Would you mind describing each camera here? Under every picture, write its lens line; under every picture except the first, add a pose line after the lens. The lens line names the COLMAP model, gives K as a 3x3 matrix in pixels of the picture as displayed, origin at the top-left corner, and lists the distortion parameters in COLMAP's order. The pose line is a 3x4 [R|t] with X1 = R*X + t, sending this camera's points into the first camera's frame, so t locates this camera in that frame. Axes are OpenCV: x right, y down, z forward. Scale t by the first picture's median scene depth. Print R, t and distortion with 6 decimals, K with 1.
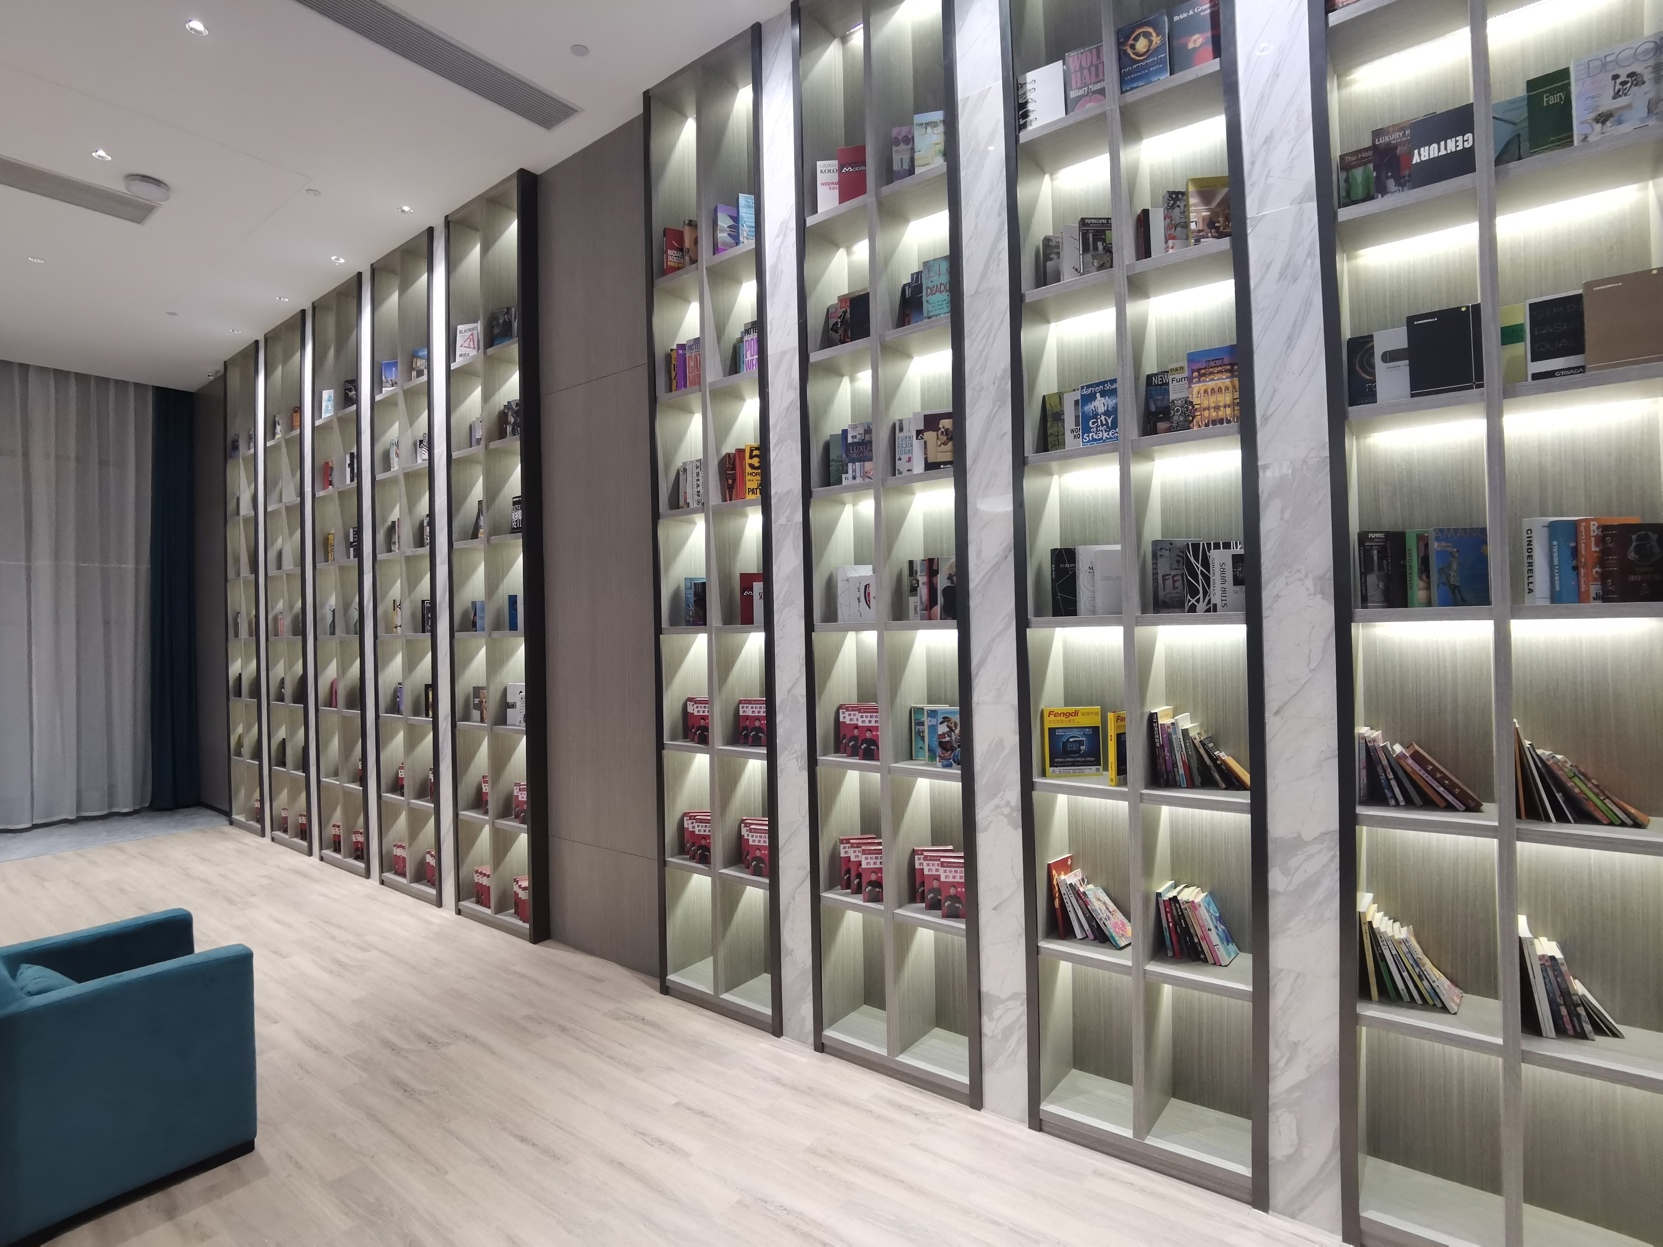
lens RADIAL K [[826.5, 0, 831.5], [0, 826.5, 623.5], [0, 0, 1]] dist [-0.063109, 0.020771]
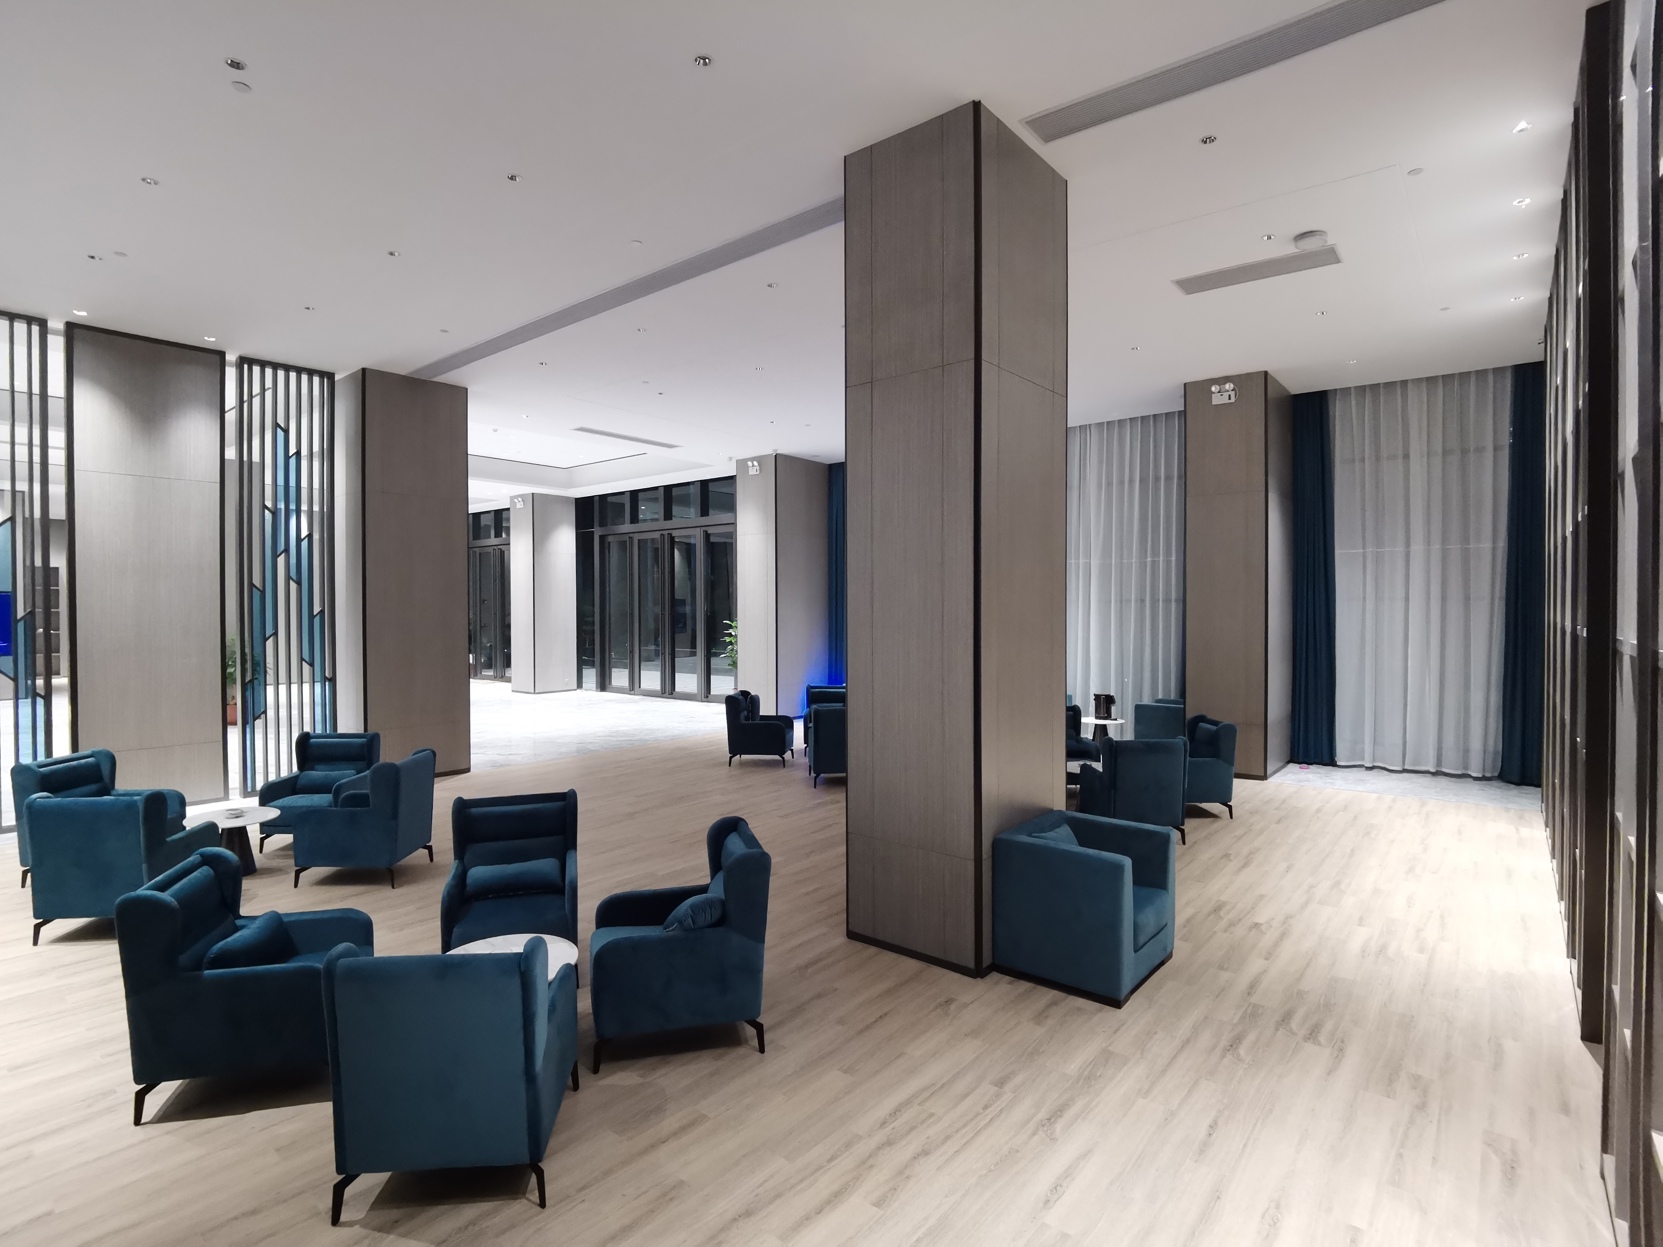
lens RADIAL K [[812.8, 0, 830.8], [0, 812.8, 651.6], [0, 0, 1]] dist [-0.071071, 0.017791]
pose [[-0.013592, 0.073653, -0.997191, 0.375524], [0.008917, 0.997253, 0.073536, -0.035755], [0.999868, -0.007893, -0.014212, 0.325982]]
